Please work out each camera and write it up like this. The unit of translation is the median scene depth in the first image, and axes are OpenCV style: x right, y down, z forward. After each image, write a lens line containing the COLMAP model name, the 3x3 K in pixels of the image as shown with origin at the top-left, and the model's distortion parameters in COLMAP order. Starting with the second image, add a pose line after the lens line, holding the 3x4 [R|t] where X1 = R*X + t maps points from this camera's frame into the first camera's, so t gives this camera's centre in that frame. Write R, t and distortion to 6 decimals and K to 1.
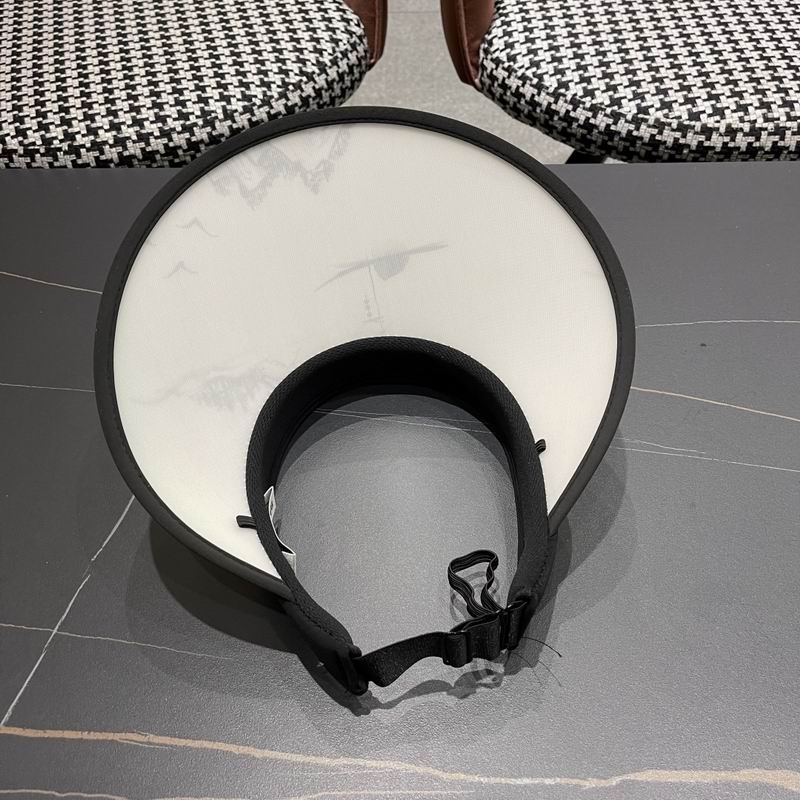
lens RADIAL K [[849.3, 0, 397.9], [0, 849.3, 402.8], [0, 0, 1]] dist [0.026577, -0.010322]
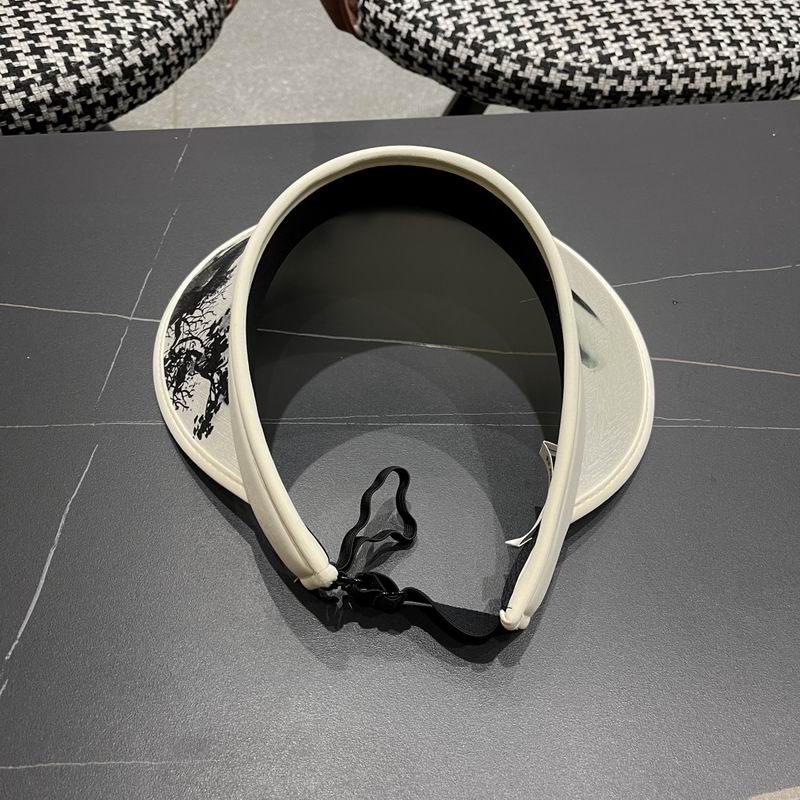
lens RADIAL K [[839.3, 0, 417.9], [0, 839.3, 405.4], [0, 0, 1]] dist [0.062840, -0.094082]
pose [[0.968545, -0.109657, 0.223373, -0.096089], [0.102013, 0.993741, 0.045514, -0.020421], [-0.226966, -0.021295, 0.973670, 0.128751]]
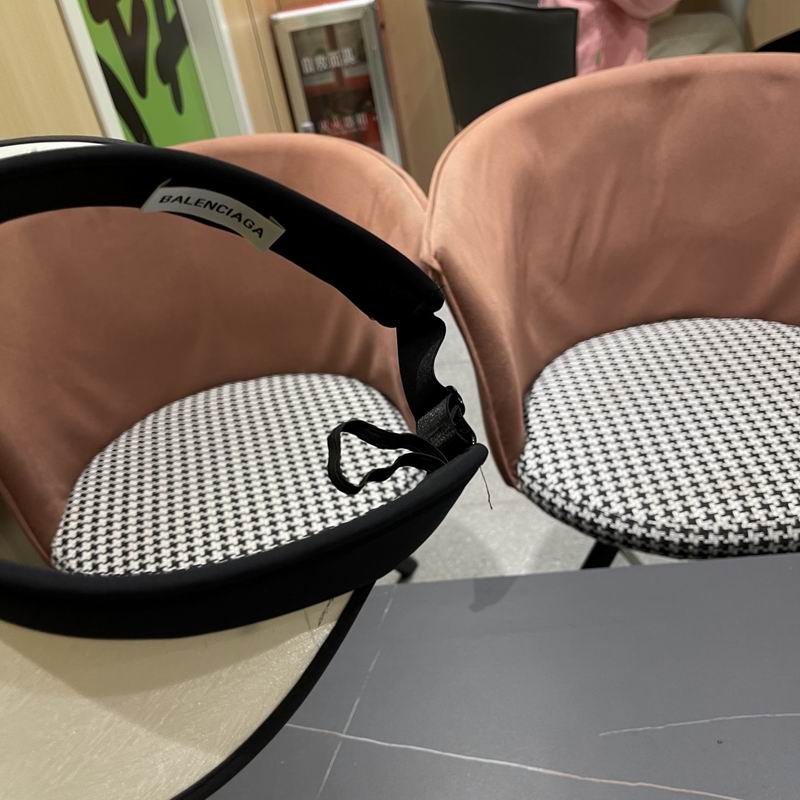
lens RADIAL K [[817.7, 0, 391.0], [0, 817.7, 401.1], [0, 0, 1]] dist [0.009384, -0.038356]
pose [[0.991084, -0.098021, -0.090249, 0.029451], [0.066712, 0.951381, -0.300706, -0.162374], [0.115336, 0.292004, 0.949437, -0.247567]]
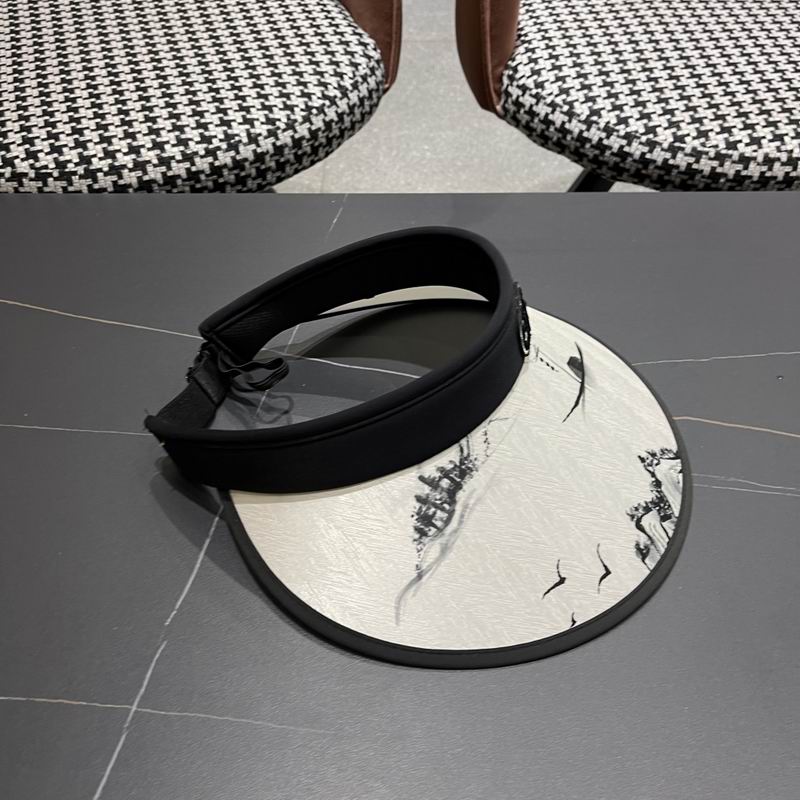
lens RADIAL K [[847.4, 0, 396.3], [0, 847.4, 403.8], [0, 0, 1]] dist [0.000315, 0.040503]
pose [[0.997018, -0.012139, 0.076211, -0.115100], [0.014338, 0.999495, -0.028370, -0.012279], [-0.075828, 0.029378, 0.996688, 0.052010]]
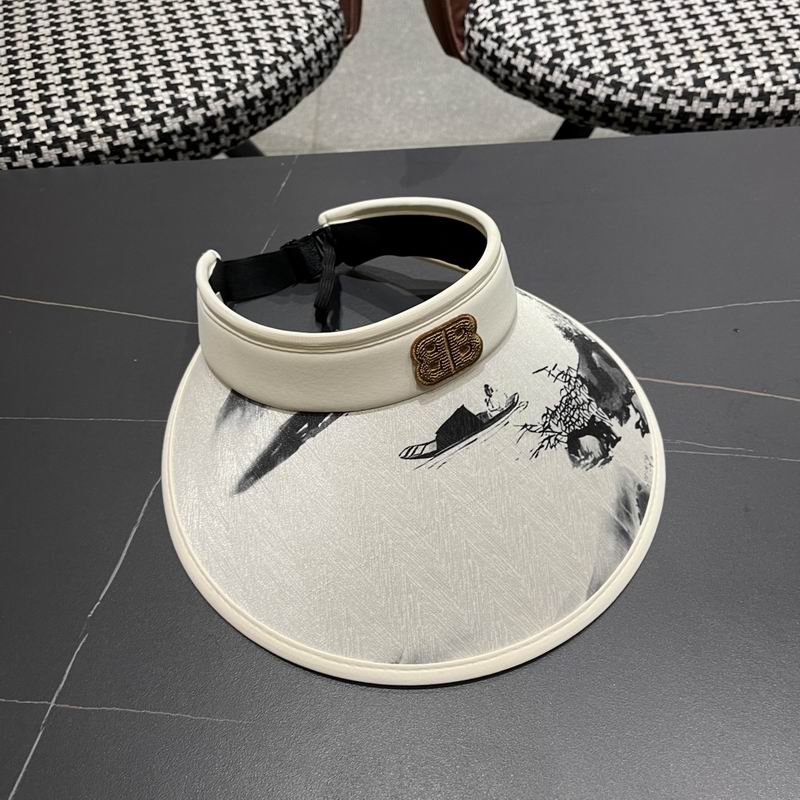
lens RADIAL K [[848.7, 0, 409.2], [0, 848.7, 385.9], [0, 0, 1]] dist [0.050264, -0.070926]
pose [[0.997403, -0.057898, 0.042842, -0.031633], [0.057349, 0.998257, 0.013923, -0.030740], [-0.043573, -0.011430, 0.998985, 0.062423]]
